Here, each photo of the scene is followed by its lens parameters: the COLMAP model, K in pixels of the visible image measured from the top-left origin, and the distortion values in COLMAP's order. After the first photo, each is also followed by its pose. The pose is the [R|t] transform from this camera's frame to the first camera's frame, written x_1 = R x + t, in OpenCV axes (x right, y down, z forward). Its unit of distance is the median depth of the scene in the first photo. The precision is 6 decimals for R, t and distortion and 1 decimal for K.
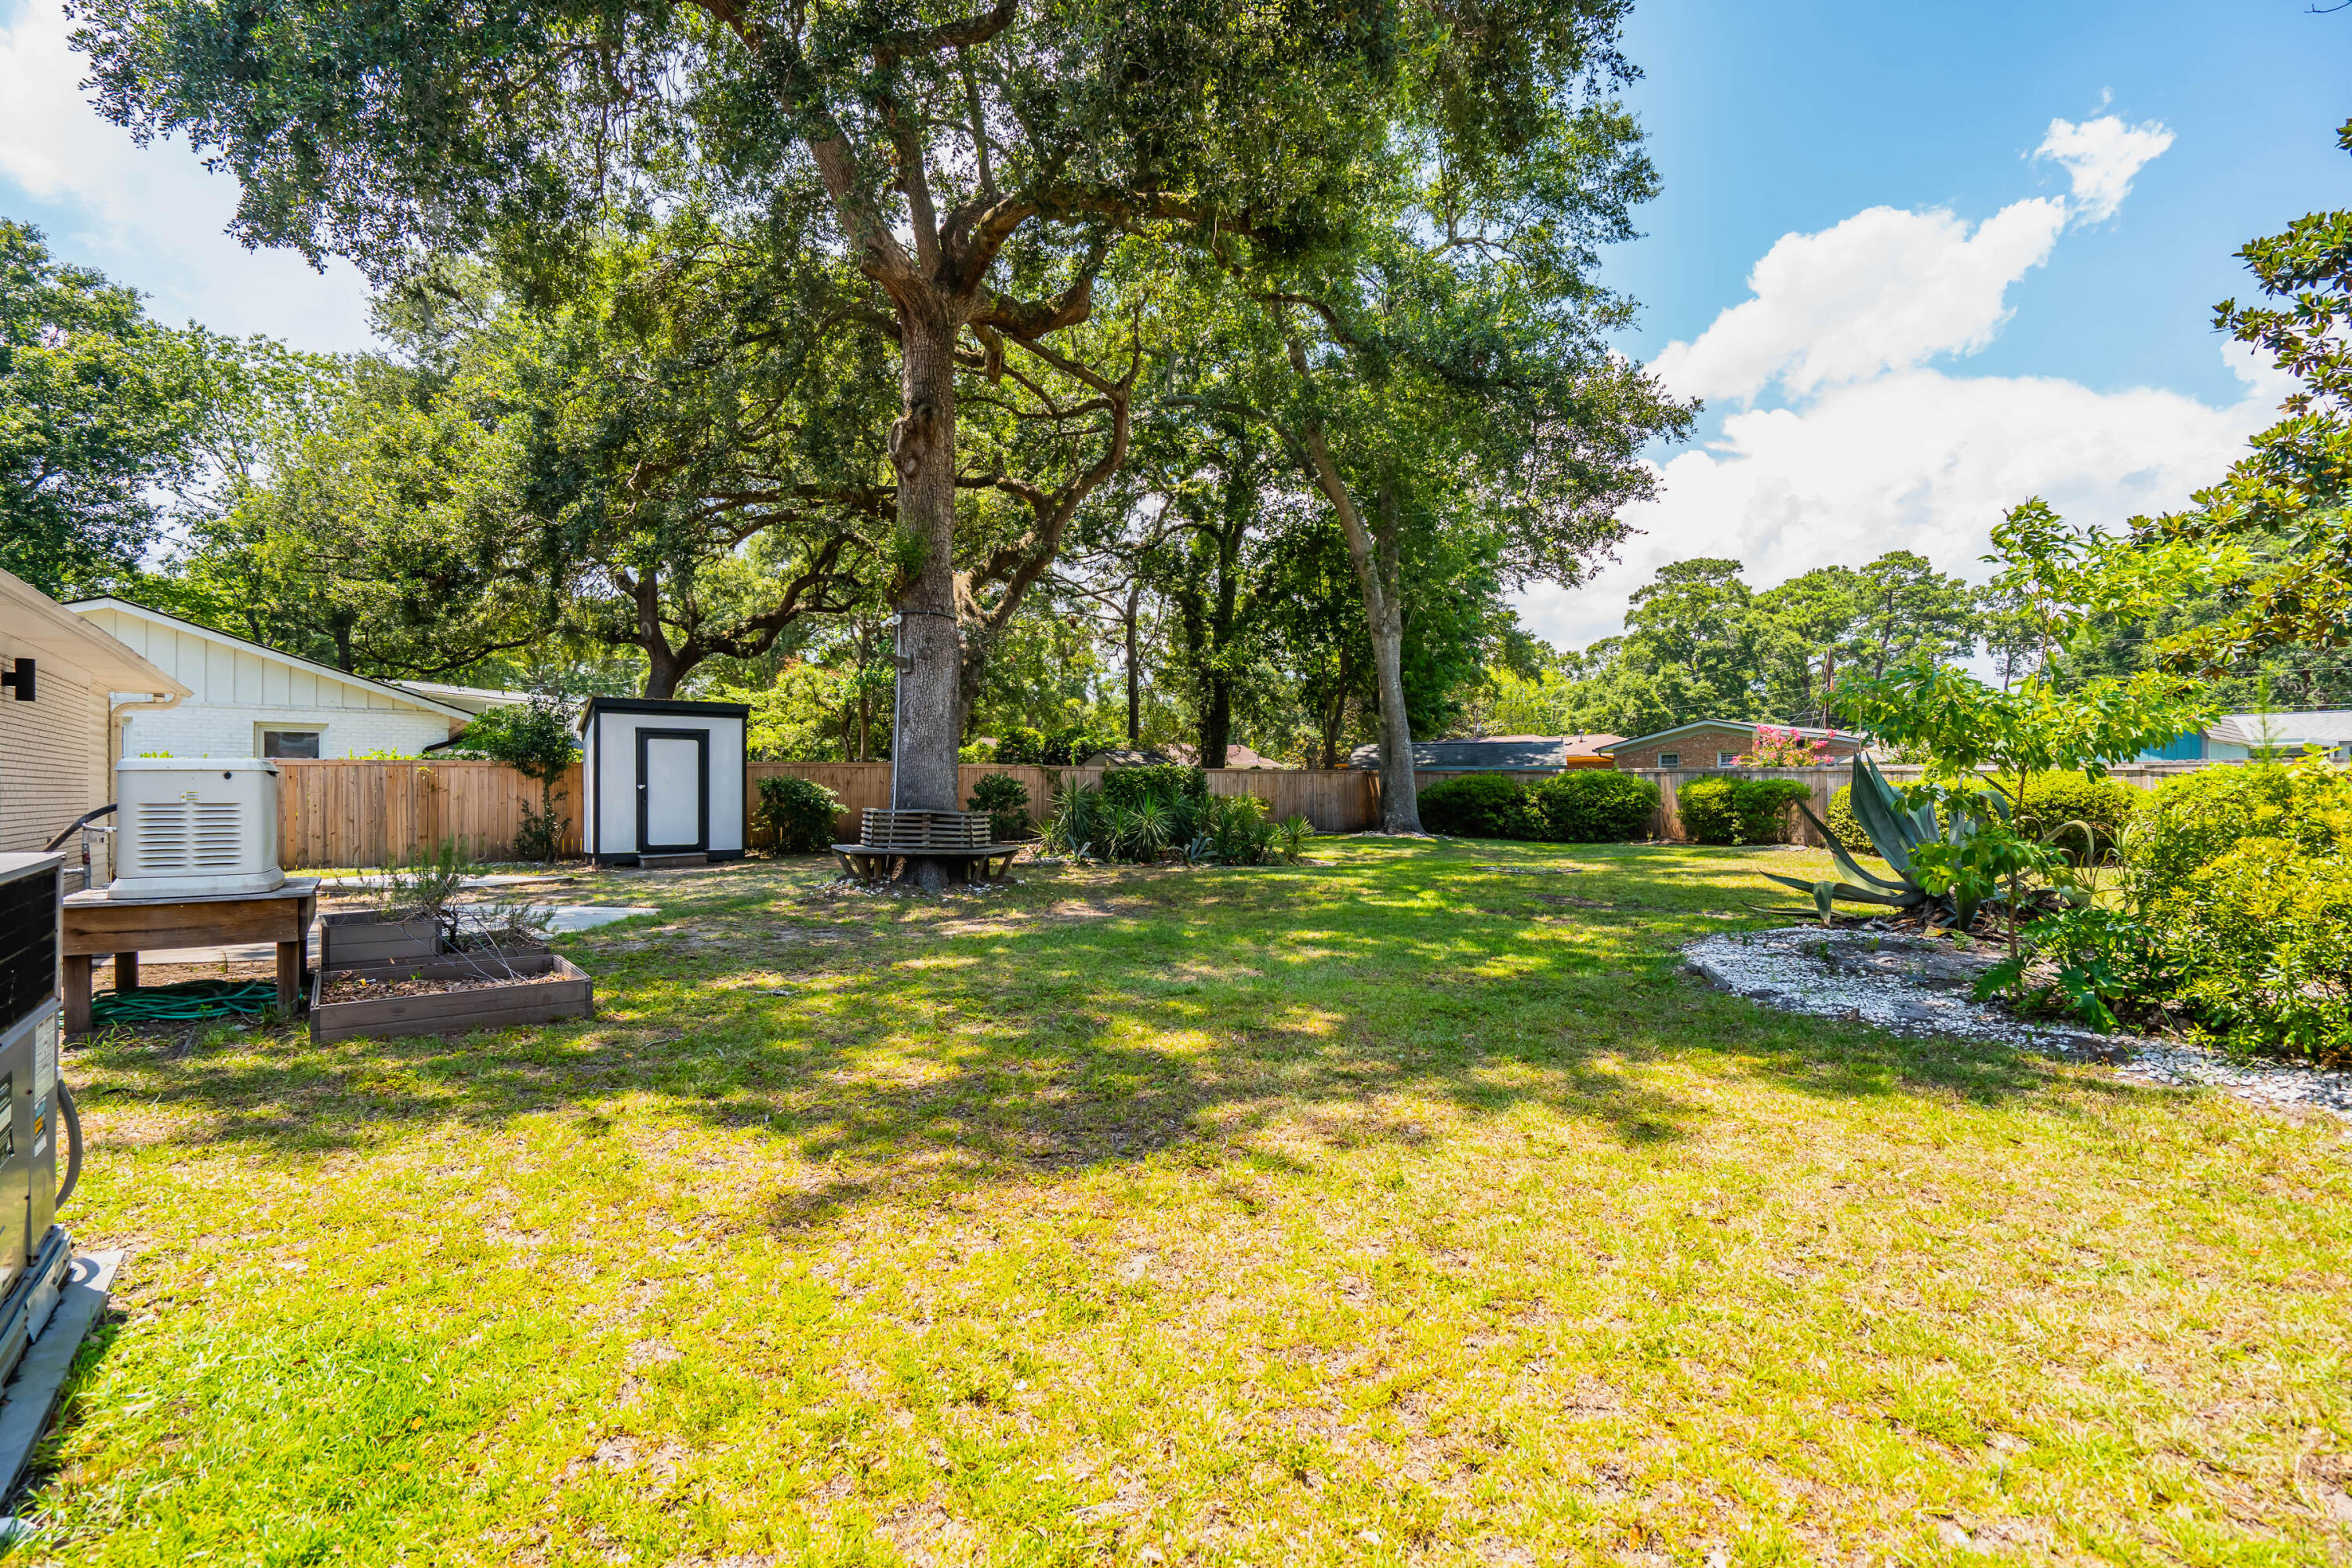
lens RADIAL K [[1067.2, 0, 1193.3], [0, 1067.2, 789.2], [0, 0, 1]] dist [-0.001793, 0.001816]
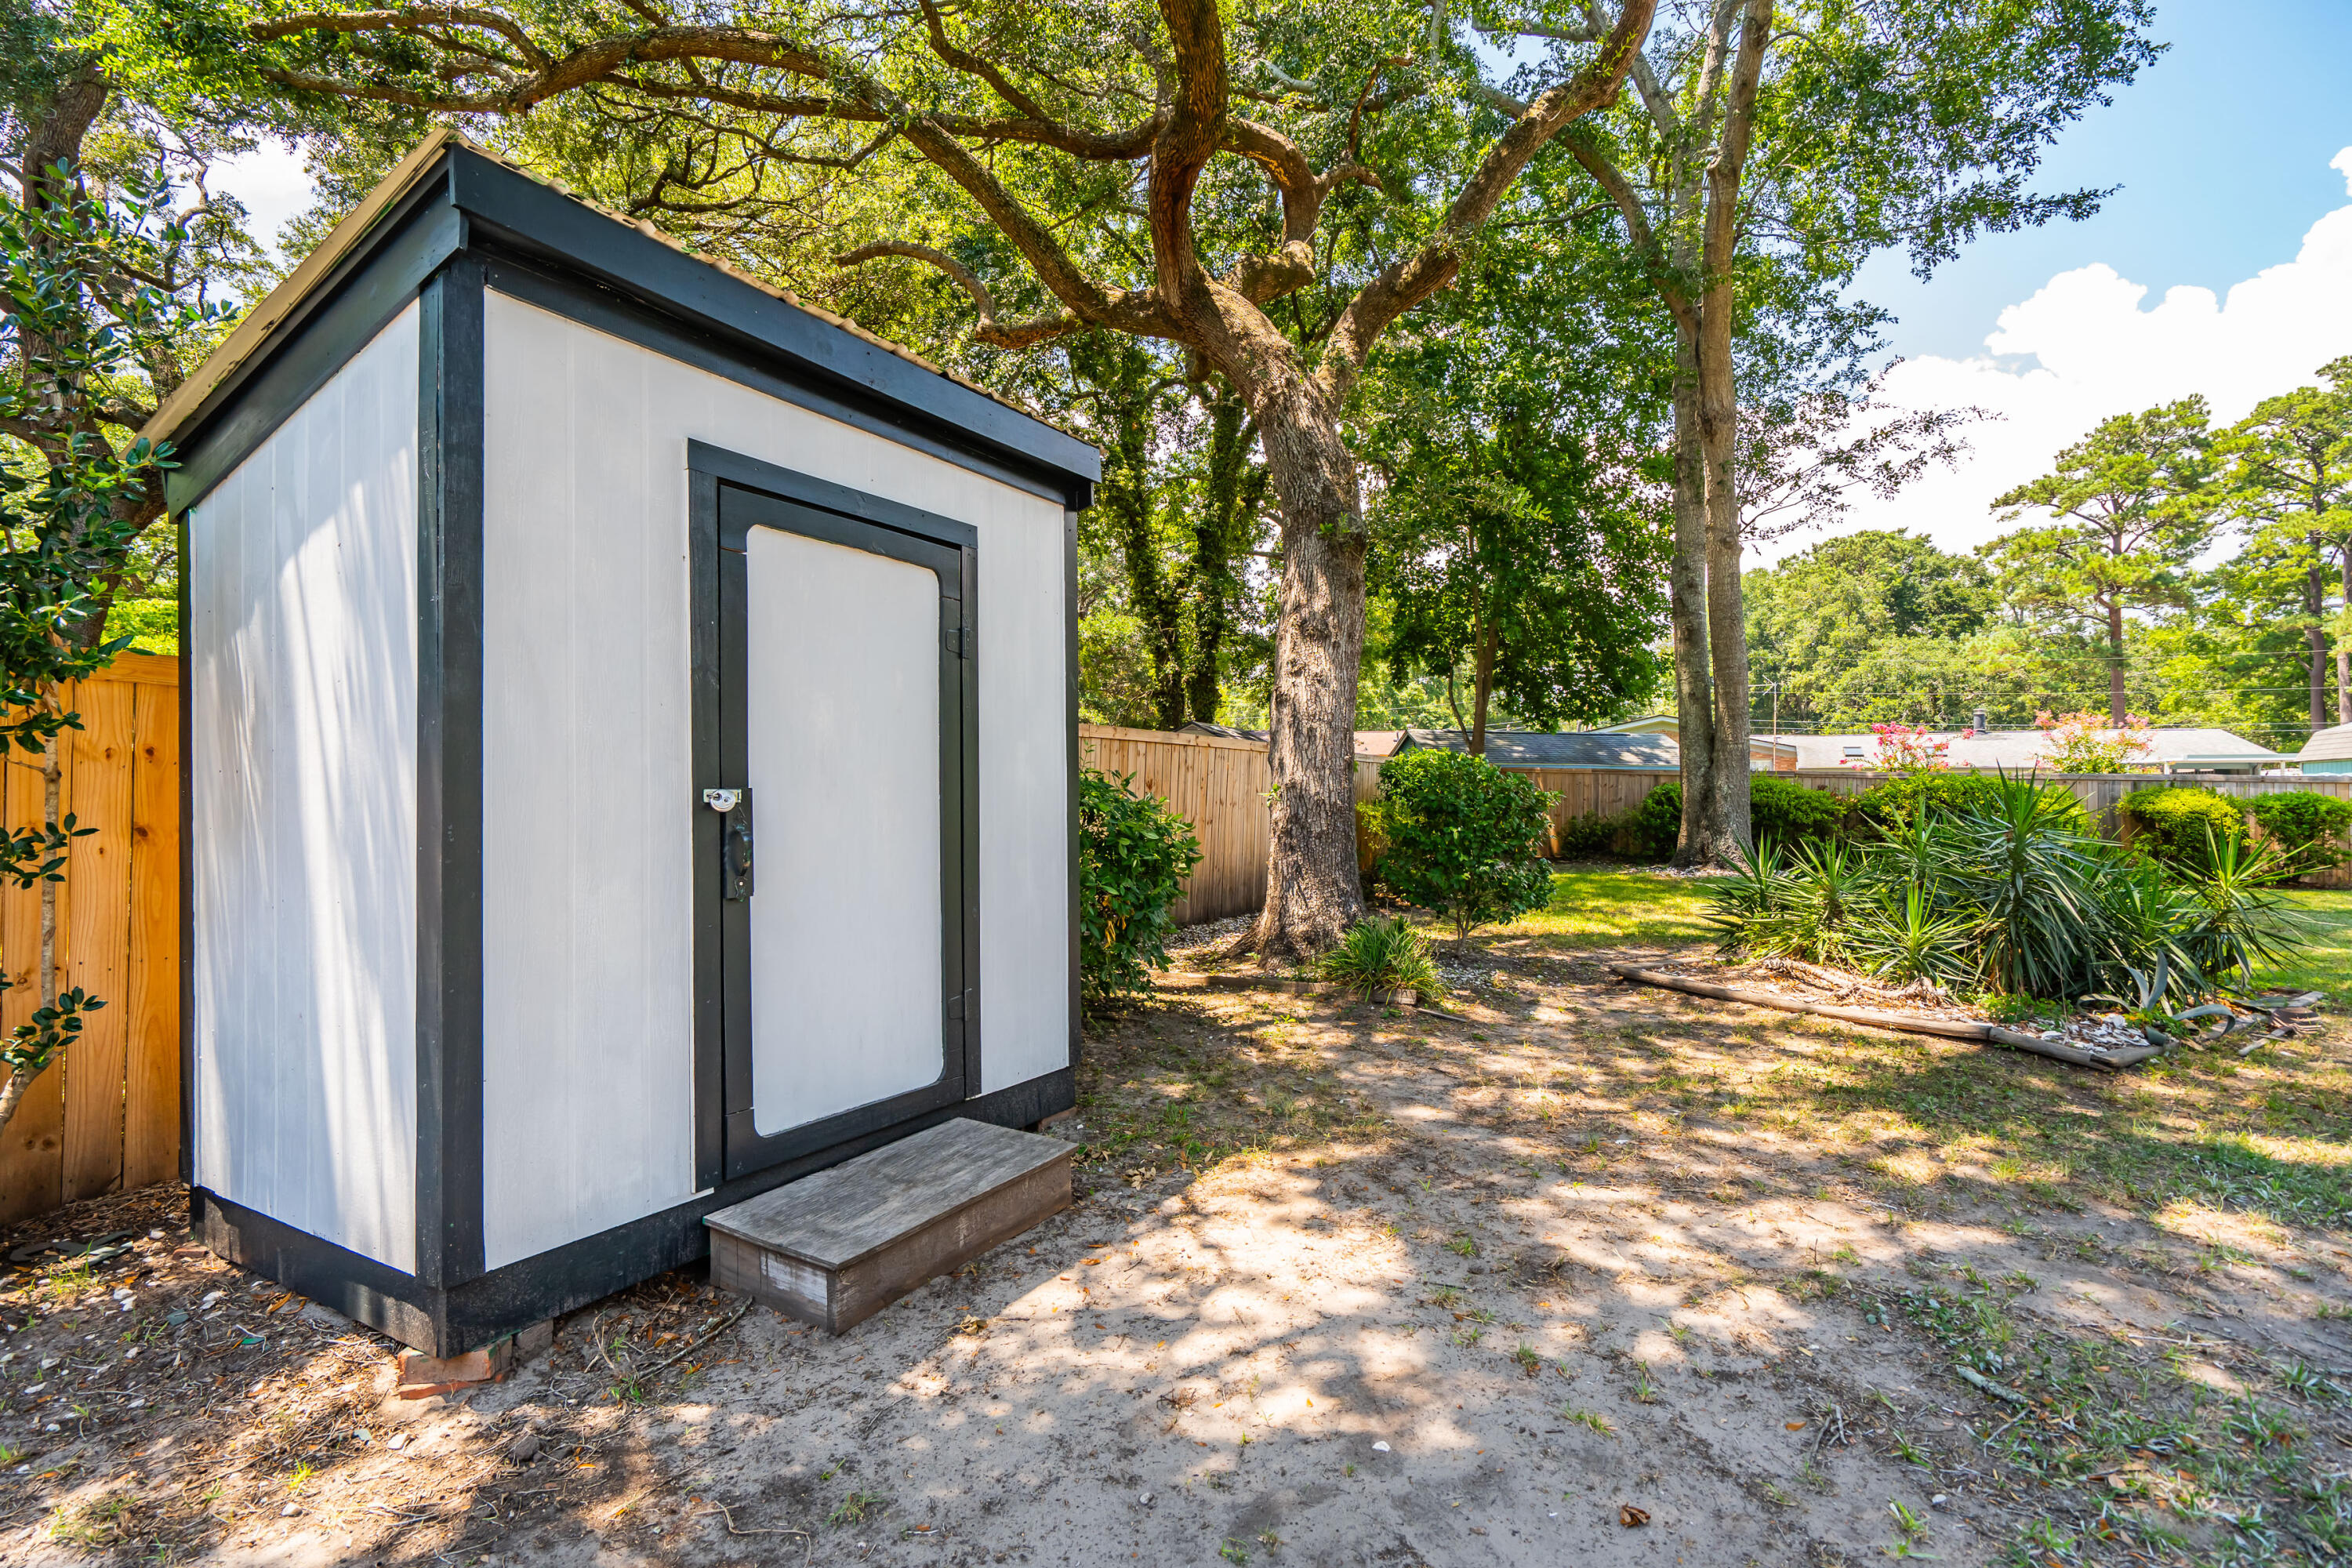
lens RADIAL K [[1067.2, 0, 1187.5], [0, 1067.2, 793.2], [0, 0, 1]] dist [-0.001793, 0.001816]
pose [[0.913177, 0.010448, 0.407429, -0.506912], [-0.013079, 0.999908, 0.003671, -0.004552], [-0.407353, -0.008681, 0.913230, 0.797680]]
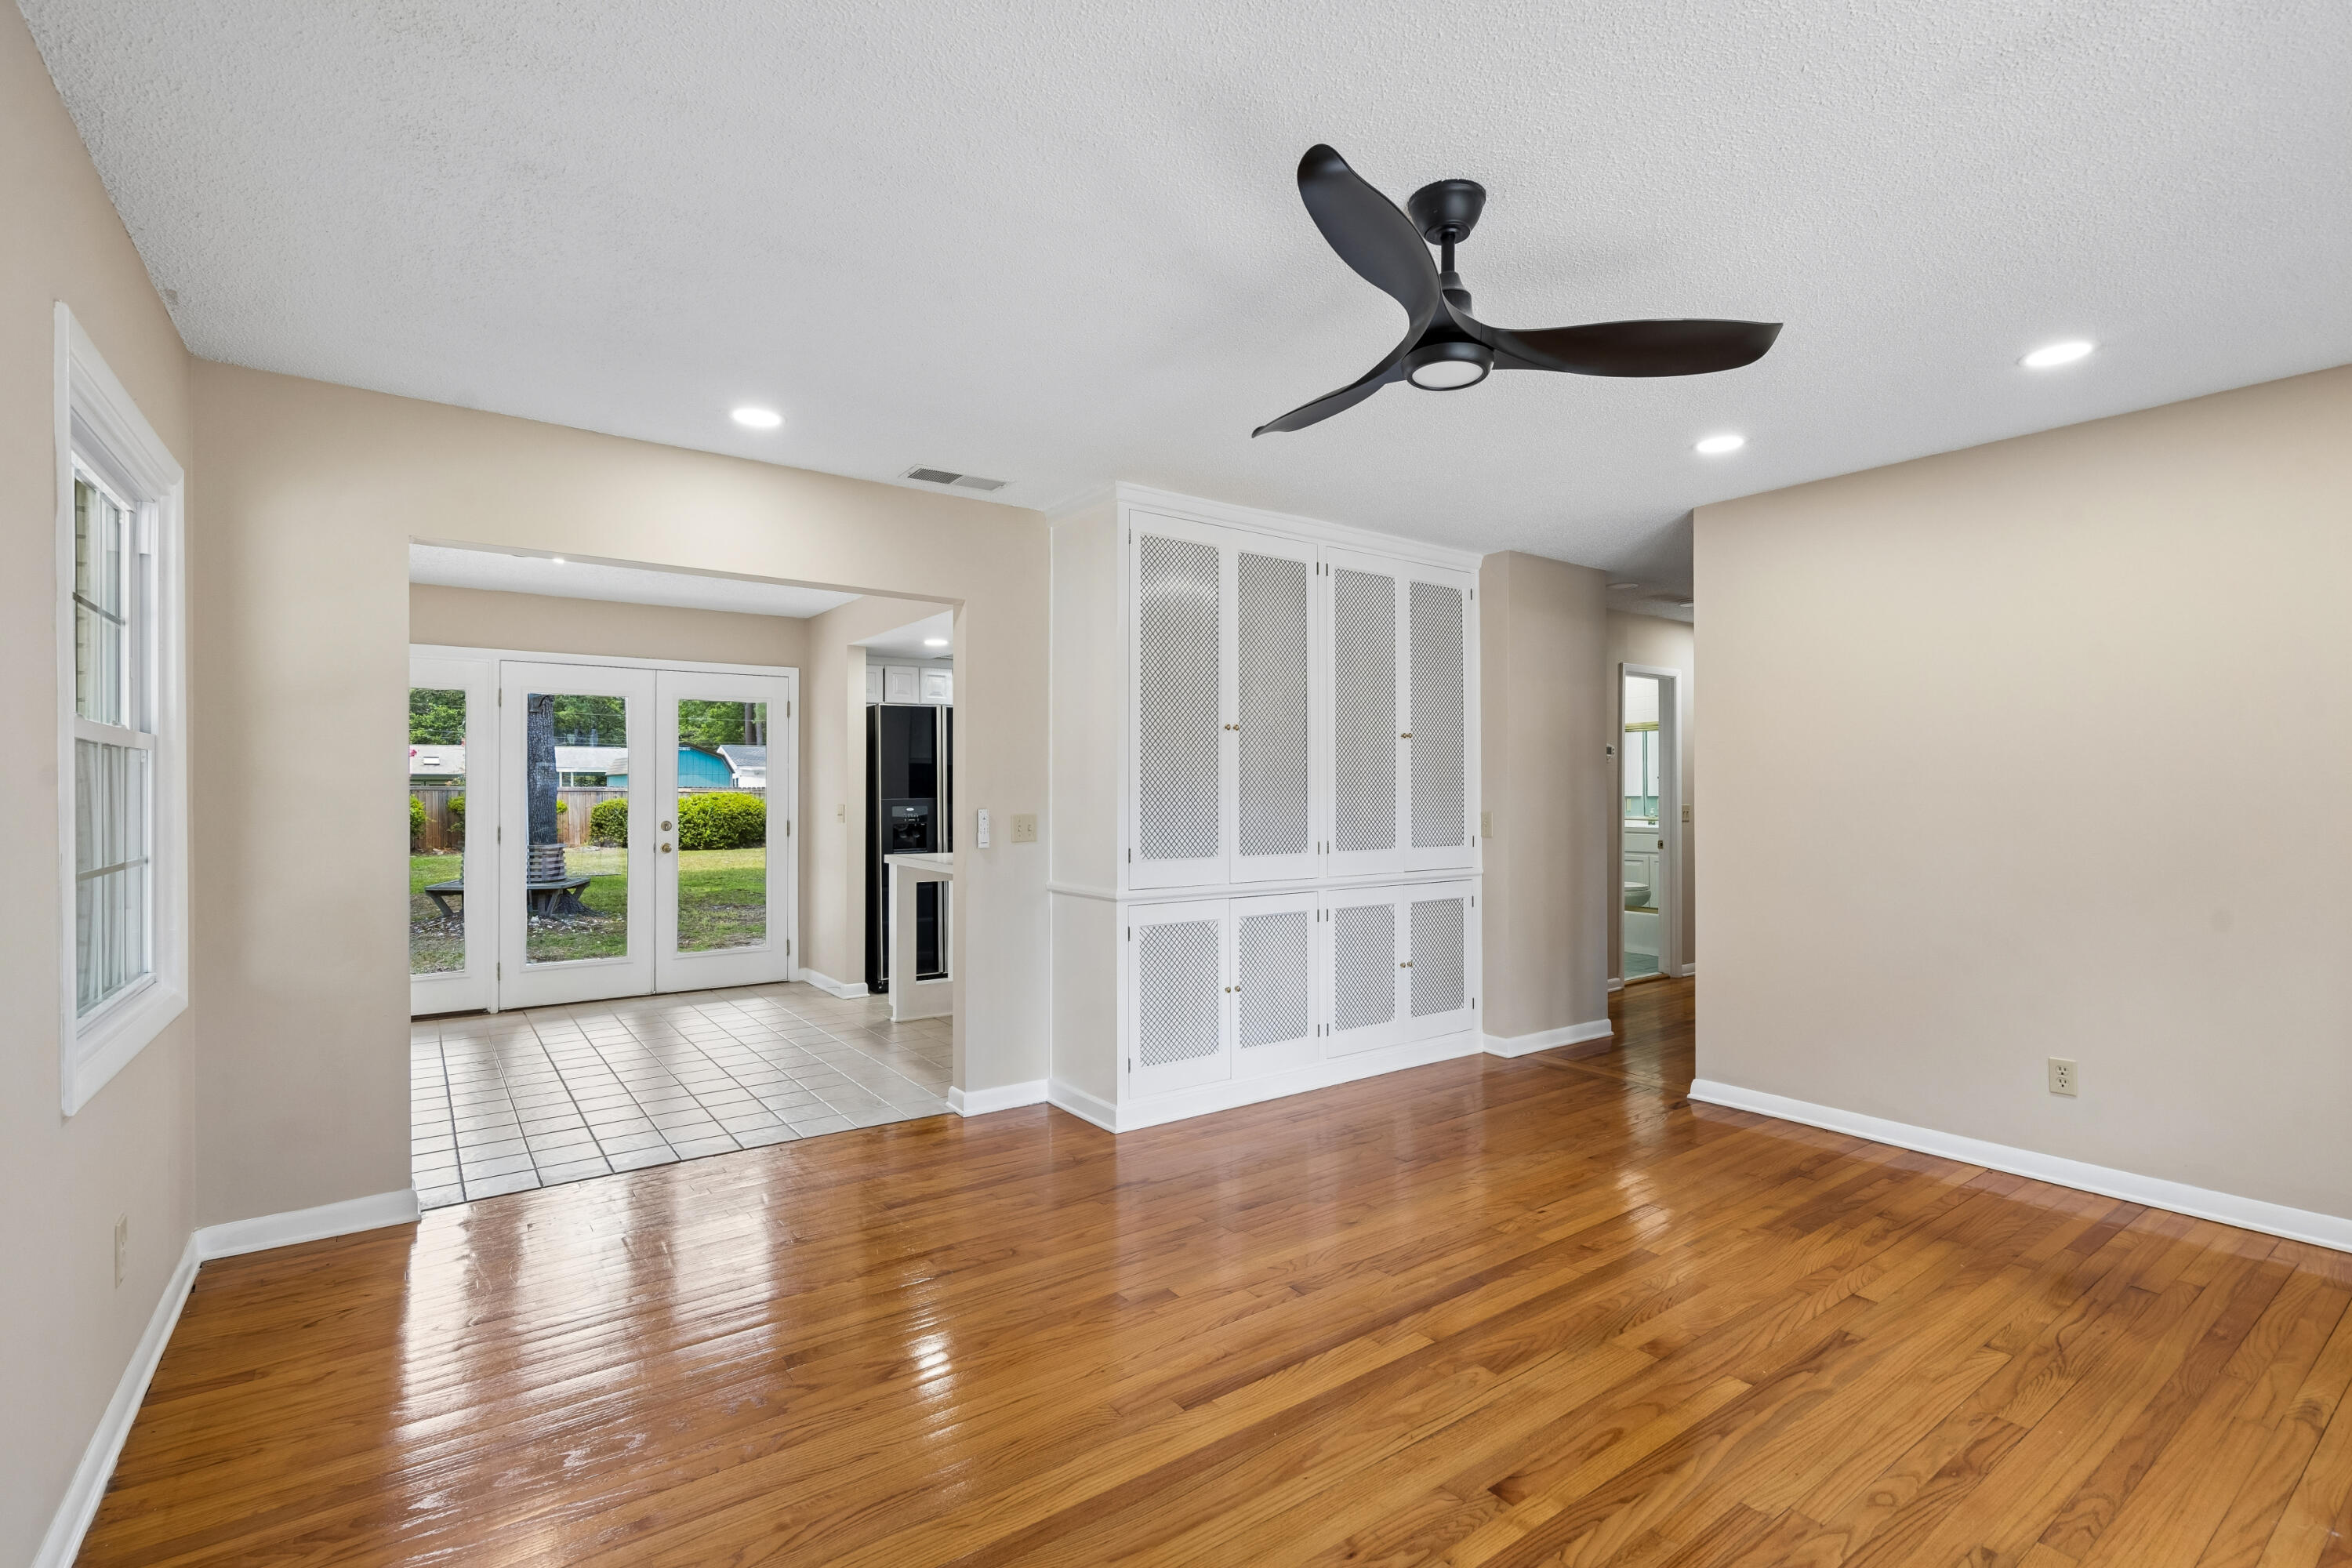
lens RADIAL K [[1067.2, 0, 1167.3], [0, 1067.2, 782.4], [0, 0, 1]] dist [-0.001793, 0.001816]
pose [[0.034342, 0.008449, 0.999374, -0.868030], [-0.001547, 0.999964, -0.008400, -0.022668], [-0.999409, -0.001258, 0.034353, 0.243954]]
